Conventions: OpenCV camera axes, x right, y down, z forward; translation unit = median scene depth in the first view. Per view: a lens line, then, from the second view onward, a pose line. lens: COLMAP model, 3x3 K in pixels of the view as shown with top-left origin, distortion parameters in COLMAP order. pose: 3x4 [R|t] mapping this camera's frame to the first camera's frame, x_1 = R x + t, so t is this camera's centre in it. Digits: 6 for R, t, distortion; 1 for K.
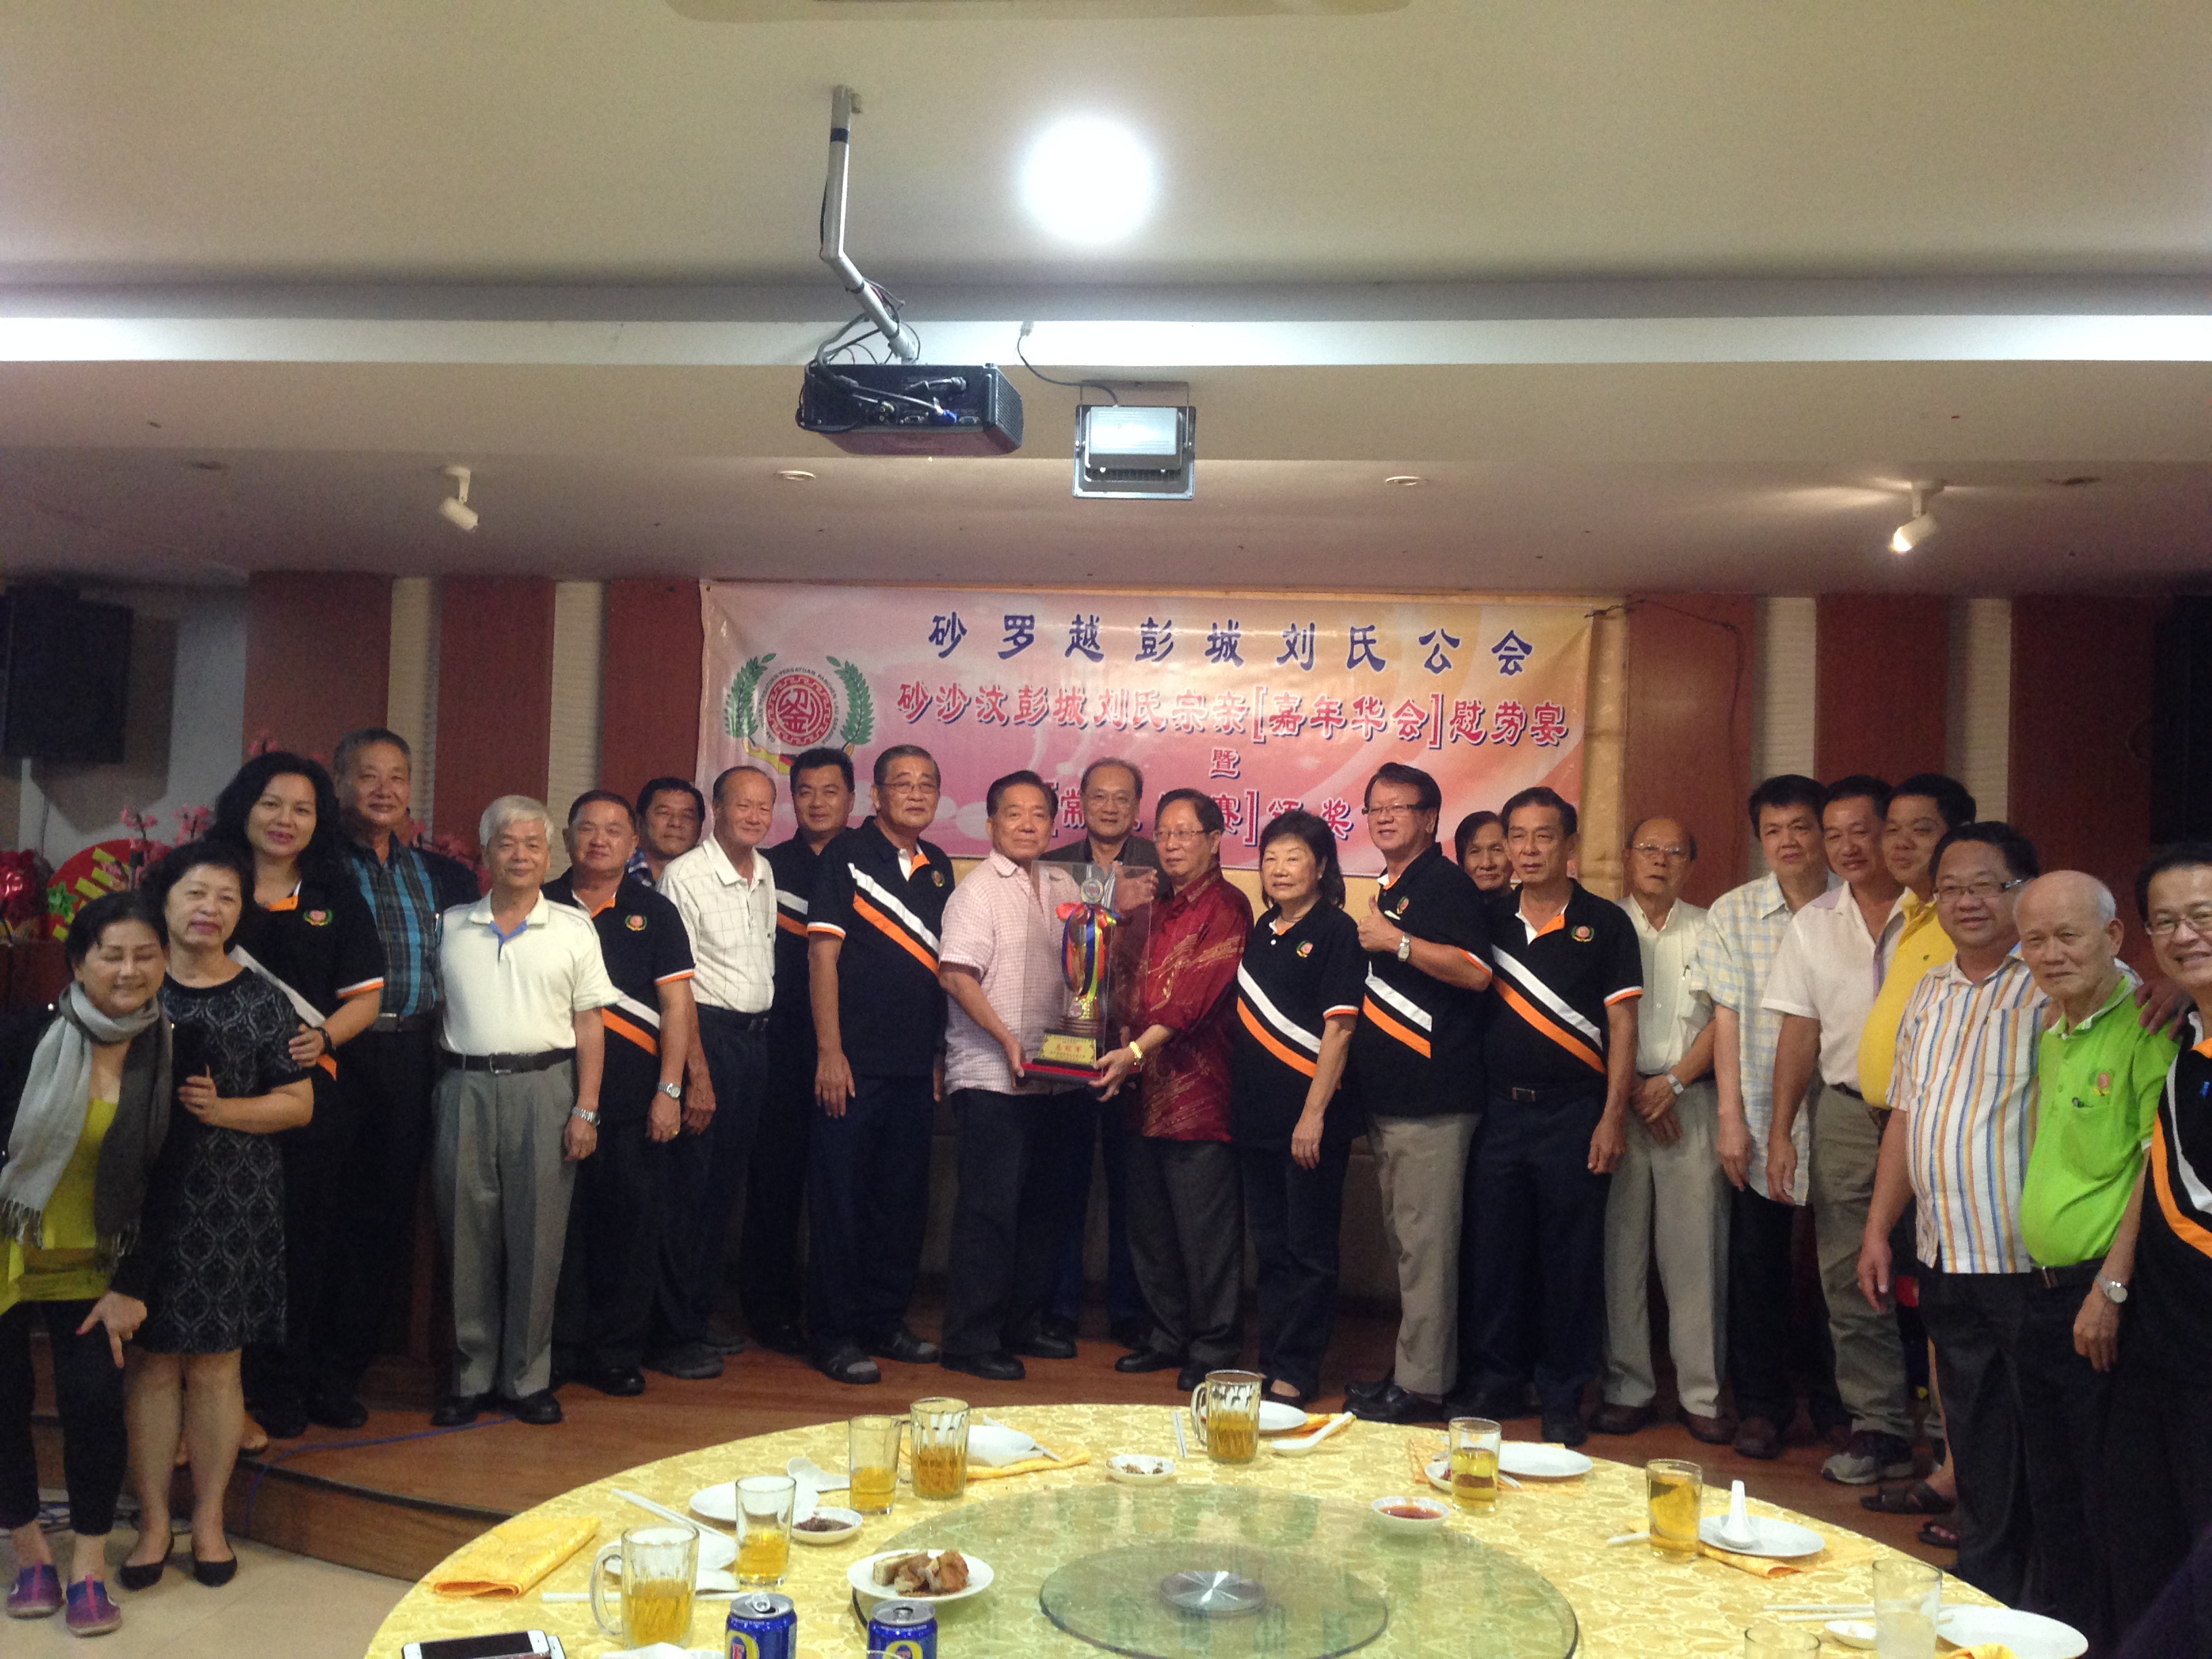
lens RADIAL K [[2049.7, 0, 1099.1], [0, 2049.7, 830.9], [0, 0, 1]] dist [0.073927, 0.015619]
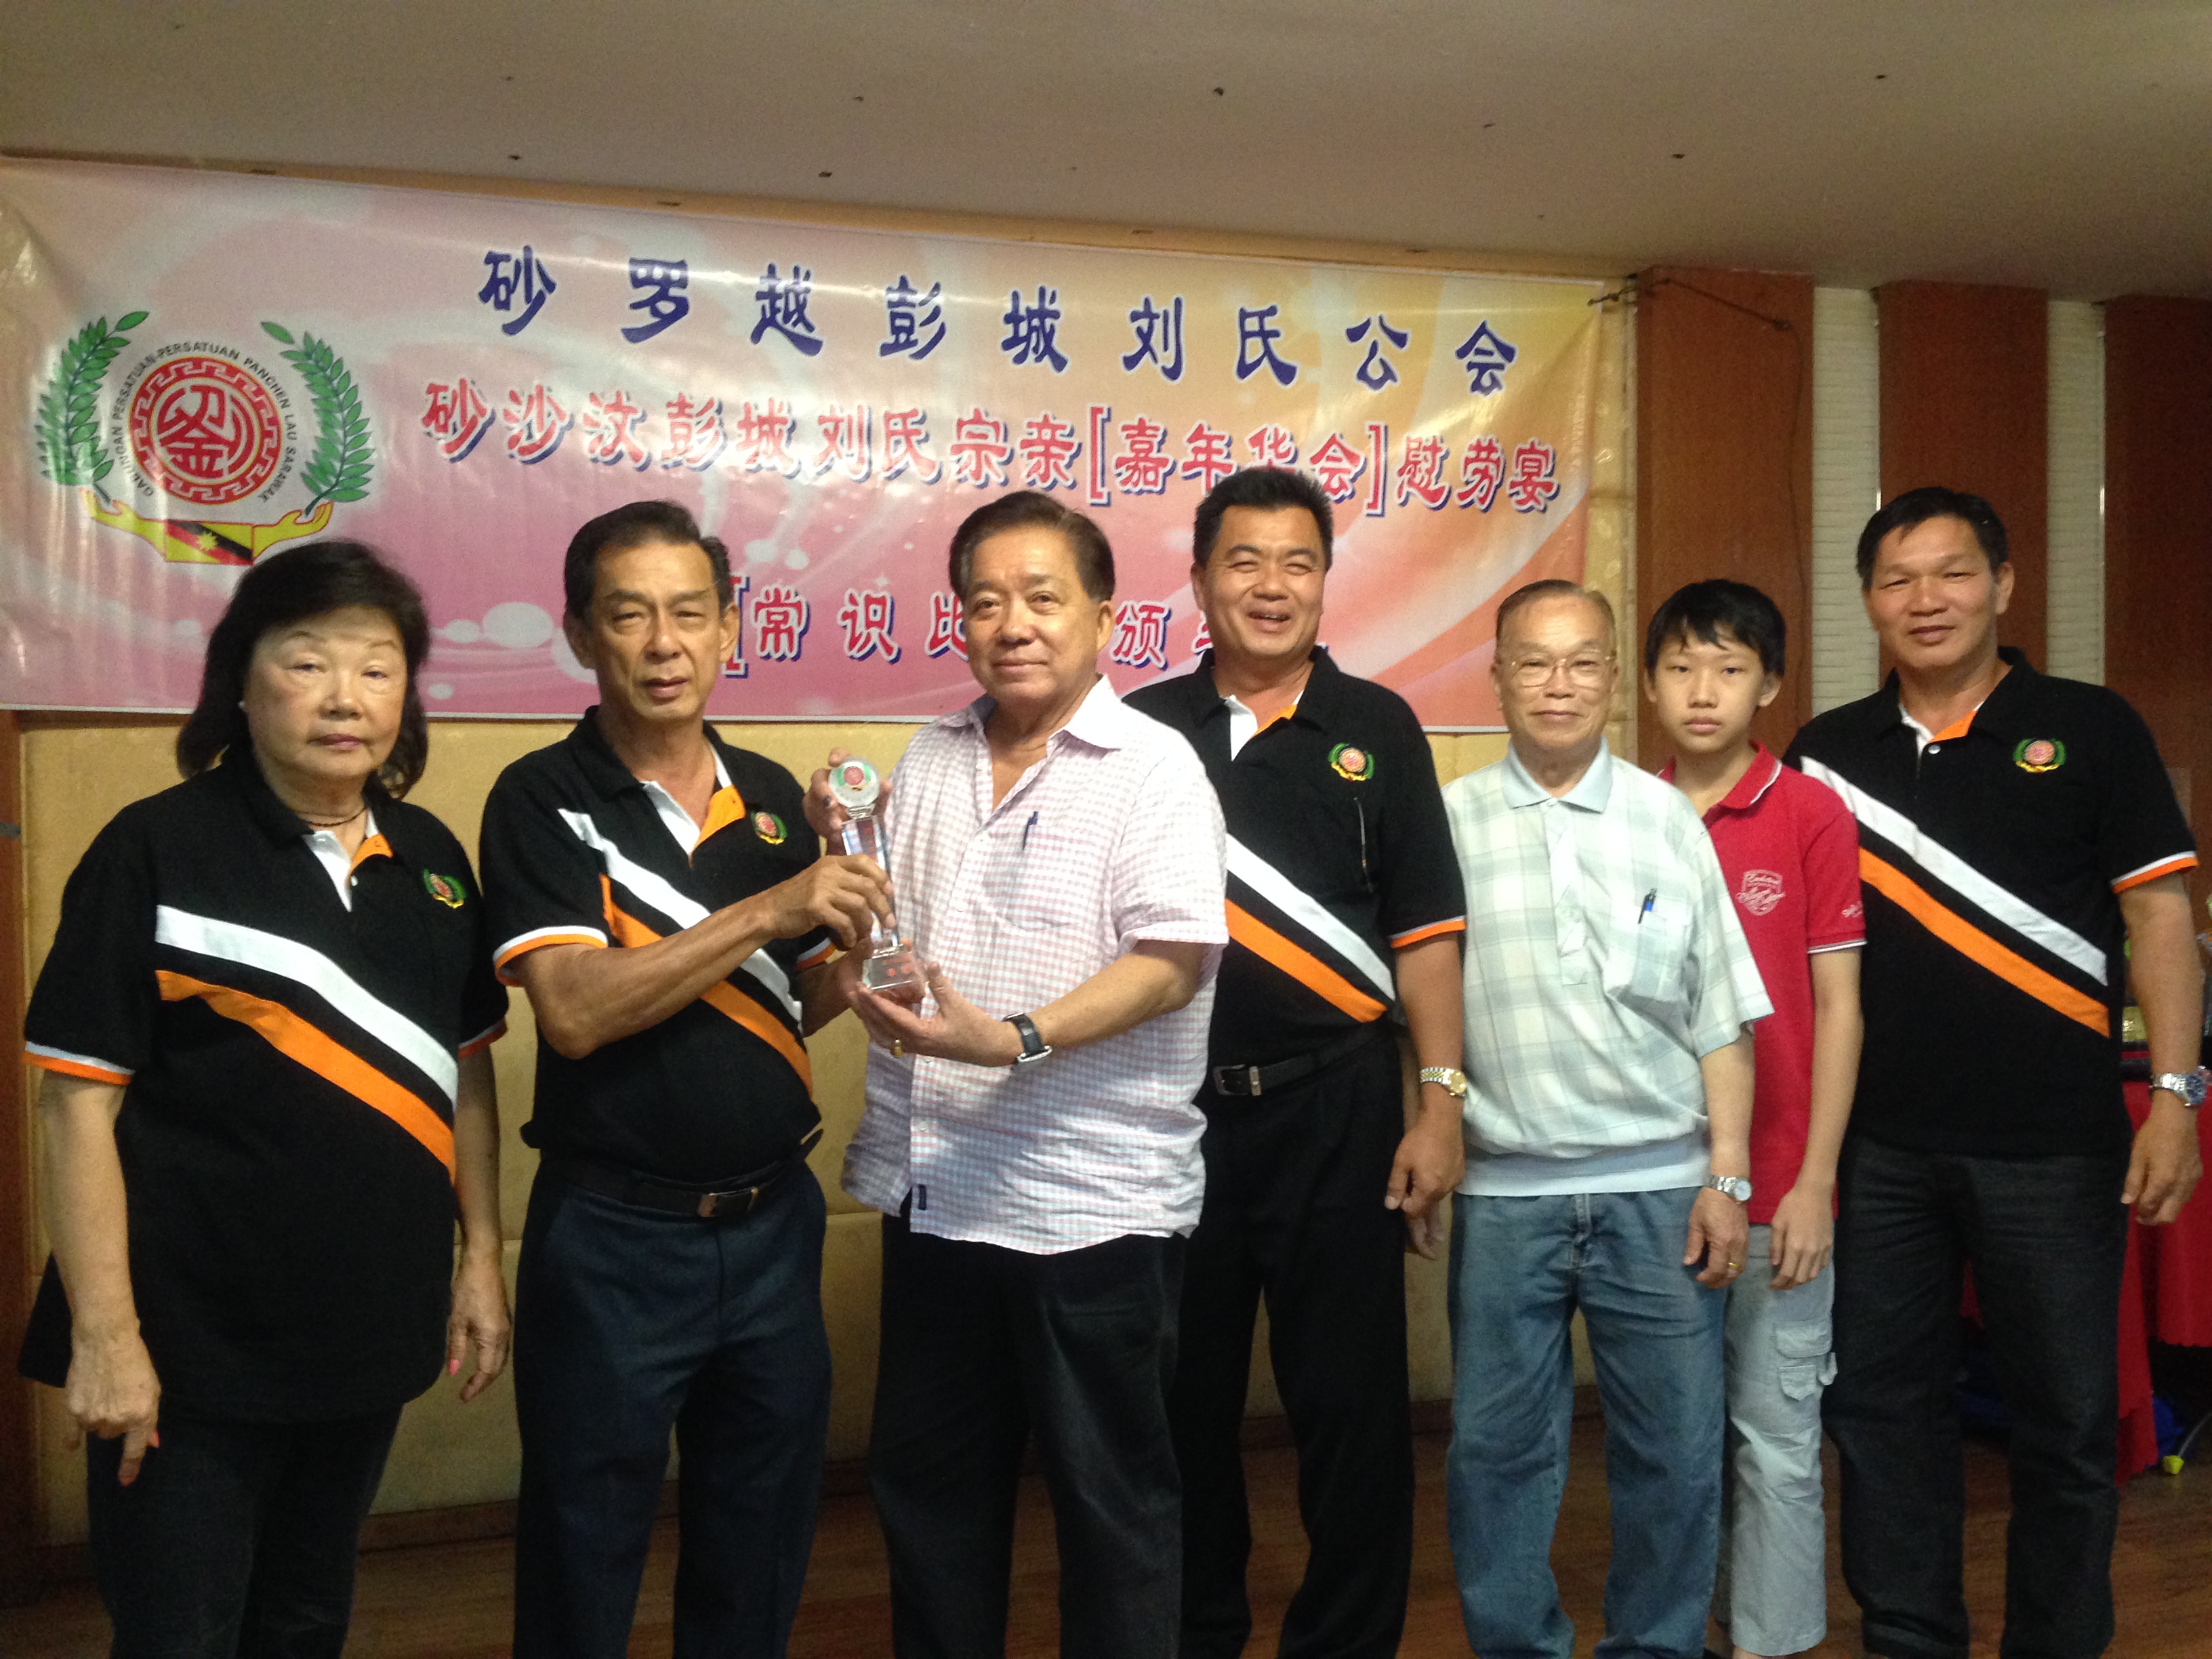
lens RADIAL K [[2006.5, 0, 1098.2], [0, 2006.5, 823.8], [0, 0, 1]] dist [0.094085, -0.092214]
pose [[0.922851, -0.049764, 0.381928, -0.143228], [0.029715, 0.997862, 0.058219, 0.013793], [-0.384008, -0.042379, 0.922357, 0.469548]]
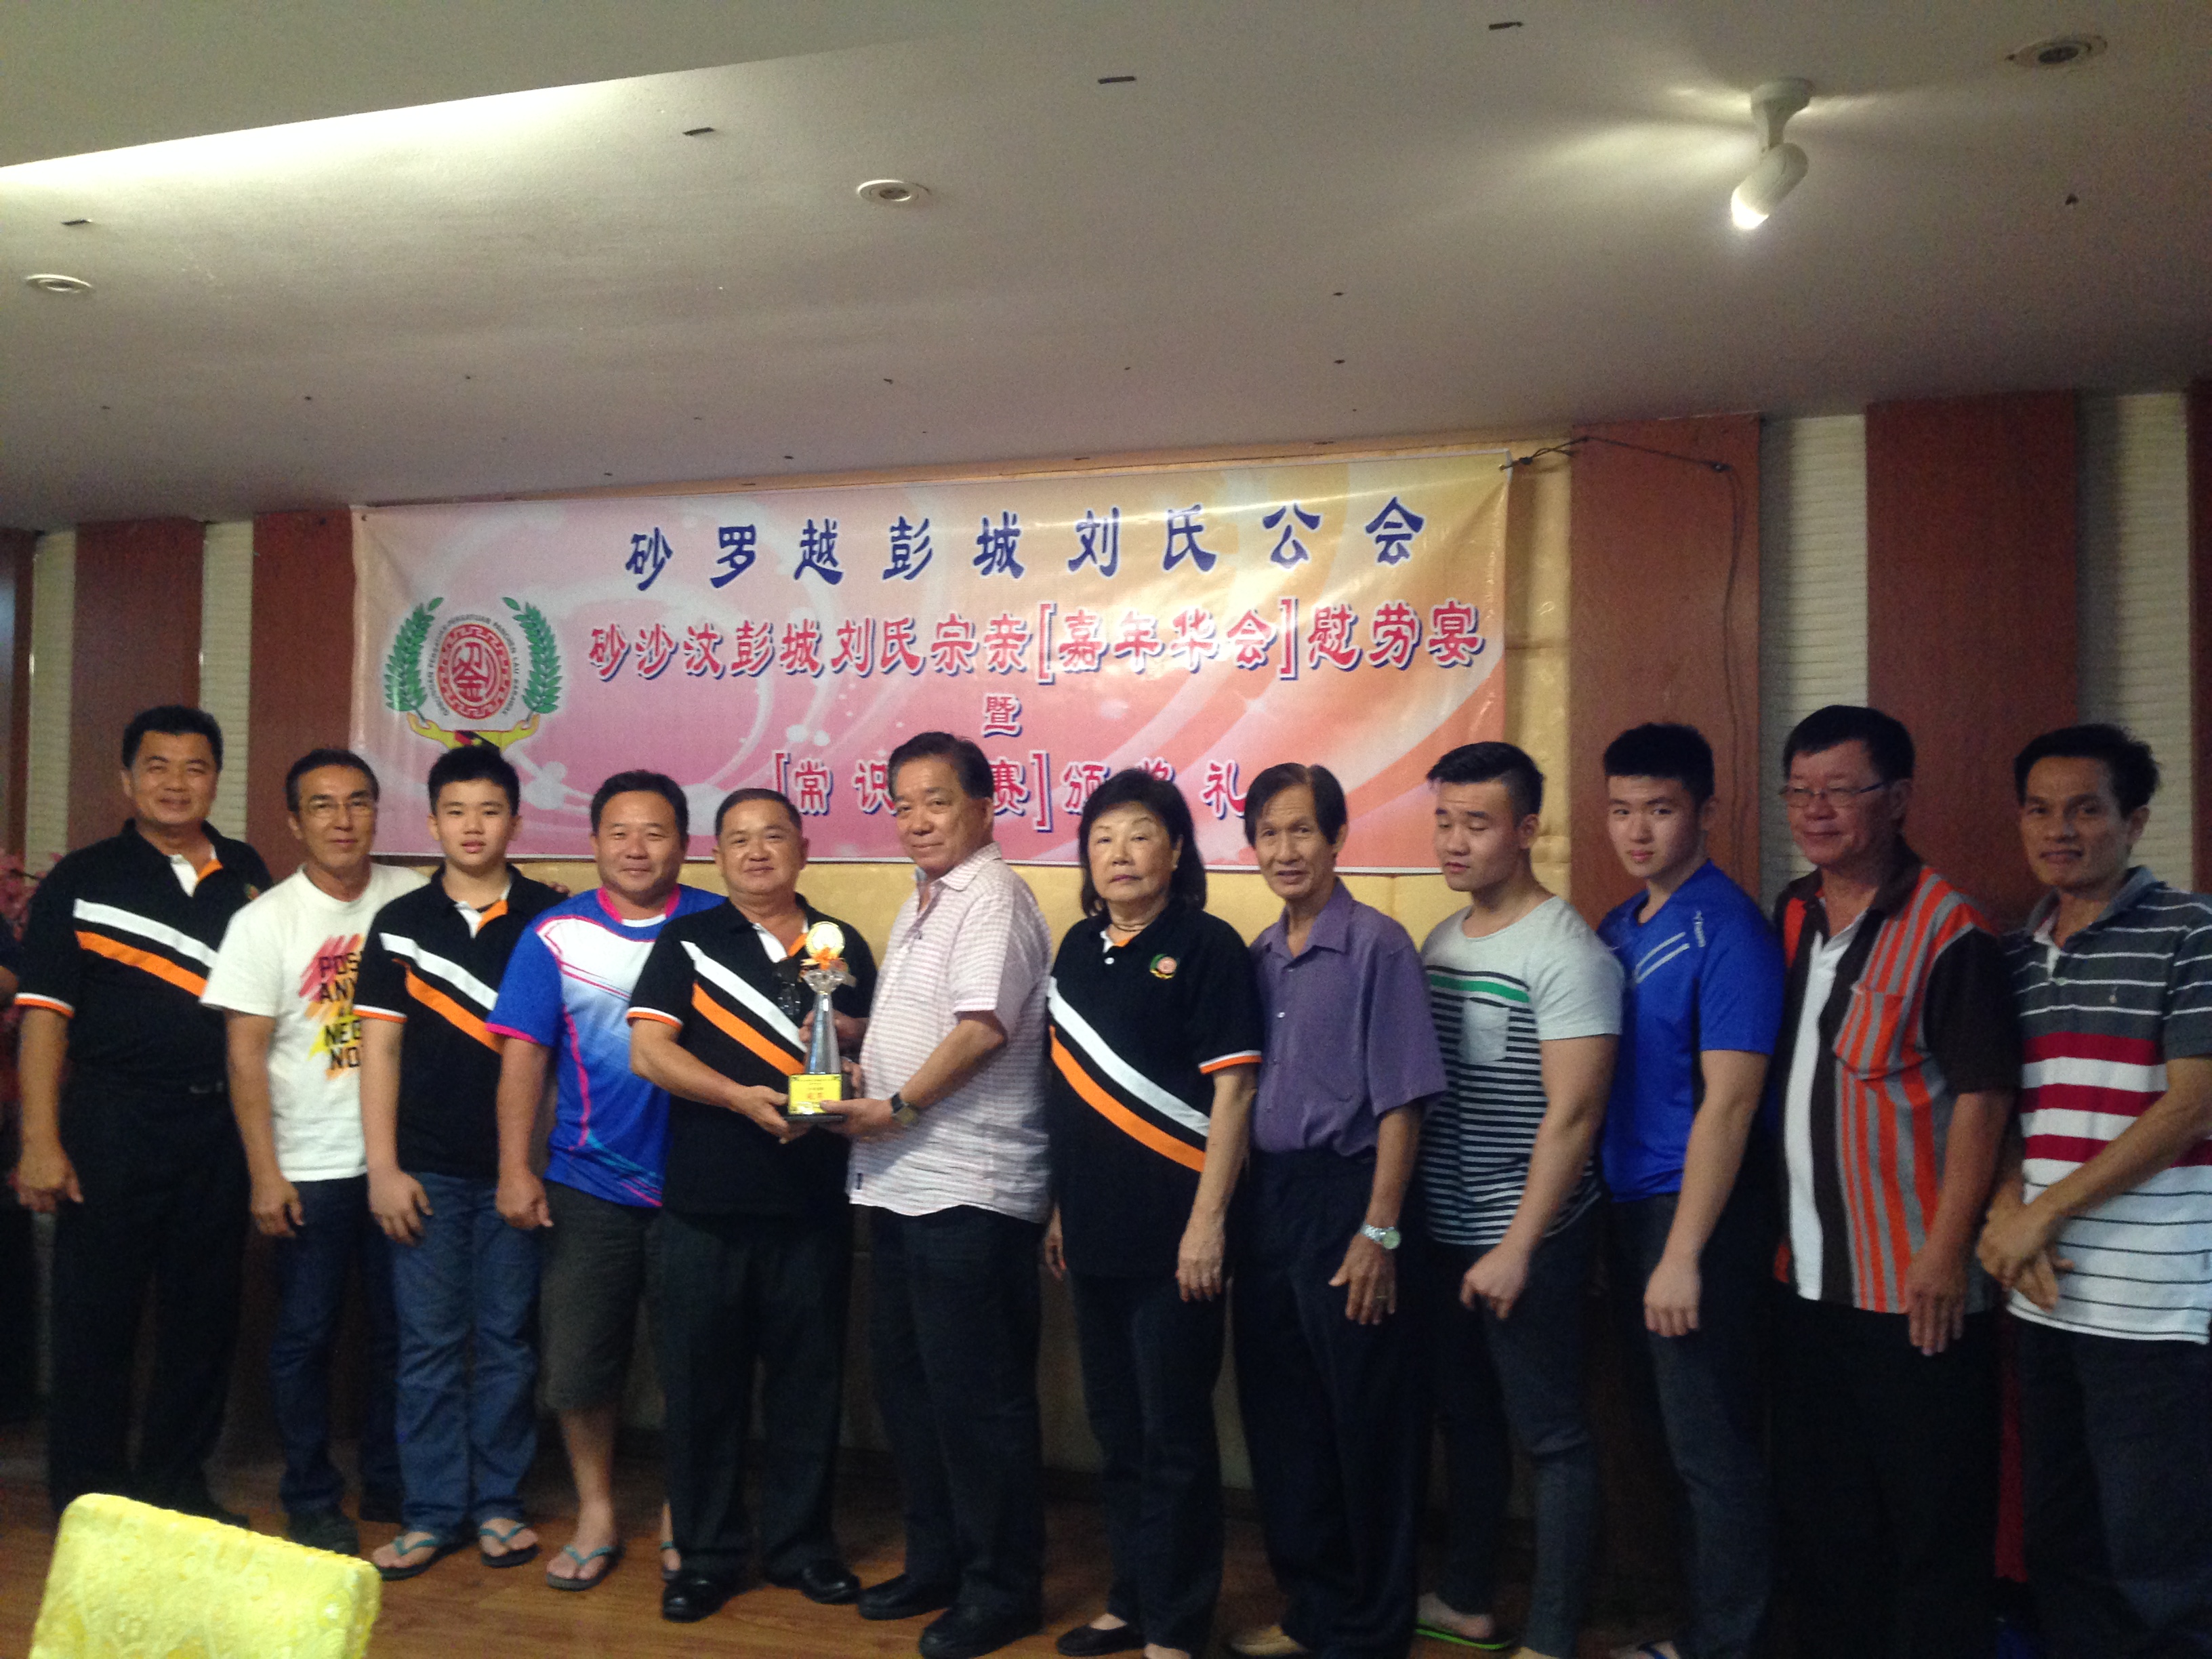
lens RADIAL K [[2040.8, 0, 1095.9], [0, 2040.8, 817.7], [0, 0, 1]] dist [0.006096, 0.538119]
pose [[0.975386, -0.033433, -0.217956, 0.243488], [0.028804, 0.999288, -0.024384, 0.020126], [0.218616, 0.017505, 0.975654, 0.323343]]
